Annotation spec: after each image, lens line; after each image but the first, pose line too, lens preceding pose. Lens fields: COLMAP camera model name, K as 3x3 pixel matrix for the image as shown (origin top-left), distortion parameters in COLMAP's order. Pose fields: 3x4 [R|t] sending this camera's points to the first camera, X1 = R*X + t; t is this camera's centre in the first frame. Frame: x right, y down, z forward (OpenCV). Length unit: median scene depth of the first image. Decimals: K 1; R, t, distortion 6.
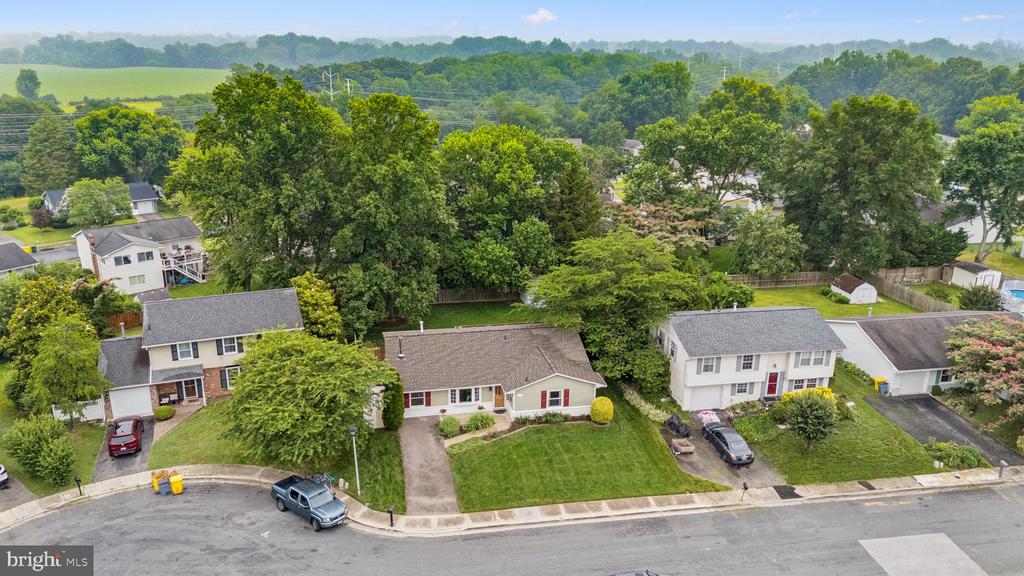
lens RADIAL K [[750.4, 0, 511.9], [0, 750.4, 295.7], [0, 0, 1]] dist [0.059434, -0.046617]
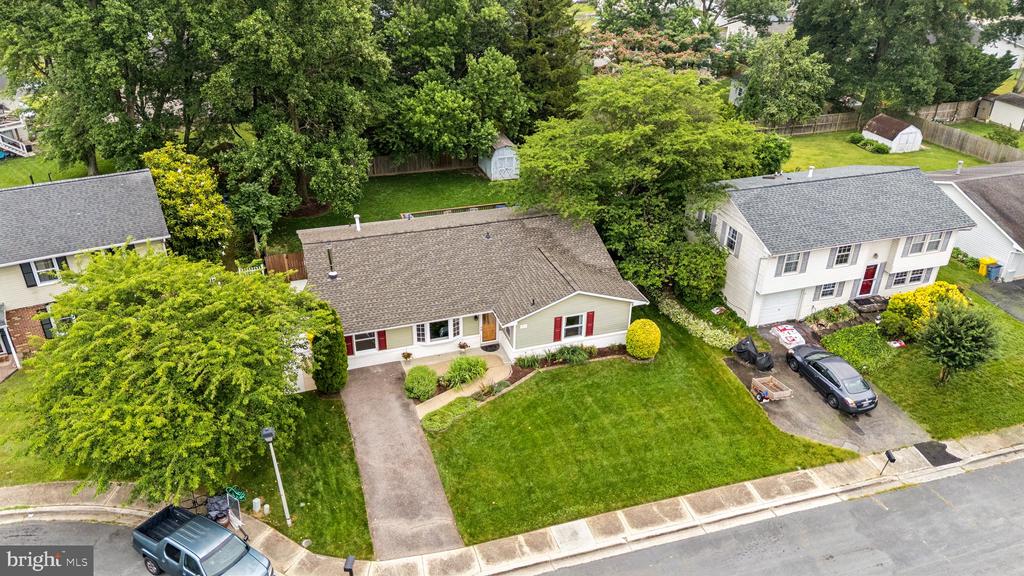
lens RADIAL K [[750.4, 0, 511.9], [0, 750.4, 295.7], [0, 0, 1]] dist [0.059434, -0.046617]
pose [[0.991902, -0.060894, 0.111457, -0.069930], [0.037924, 0.979535, 0.197668, -0.023664], [-0.121213, -0.191840, 0.973912, 0.359924]]
